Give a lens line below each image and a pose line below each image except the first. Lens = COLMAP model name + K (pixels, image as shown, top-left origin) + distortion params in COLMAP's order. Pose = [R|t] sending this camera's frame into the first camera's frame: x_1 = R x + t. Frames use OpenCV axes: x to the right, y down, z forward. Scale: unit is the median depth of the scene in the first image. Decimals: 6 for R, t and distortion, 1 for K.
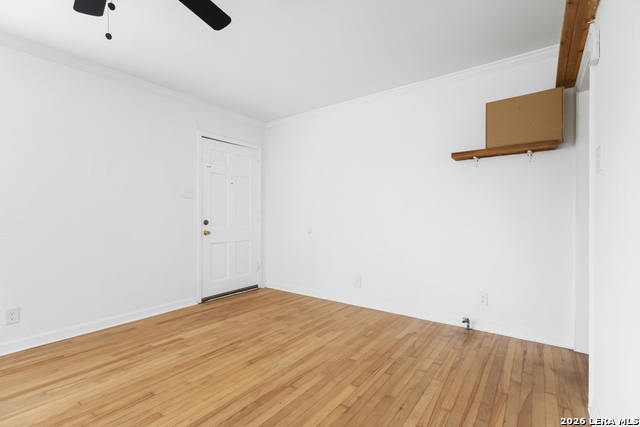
lens RADIAL K [[301.3, 0, 307.1], [0, 301.3, 217.2], [0, 0, 1]] dist [0.004345, 0.001268]
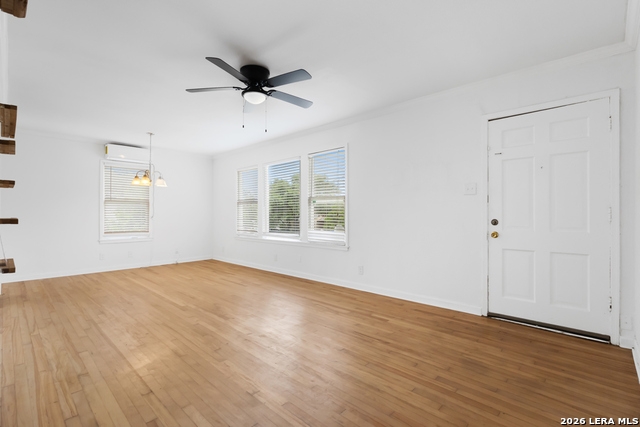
lens RADIAL K [[301.3, 0, 320.8], [0, 301.3, 212.2], [0, 0, 1]] dist [0.004345, 0.001268]
pose [[-0.104829, -0.001185, -0.994490, 0.643861], [0.000202, 0.999999, -0.001212, -0.011142], [0.994490, -0.000328, -0.104829, 0.737283]]
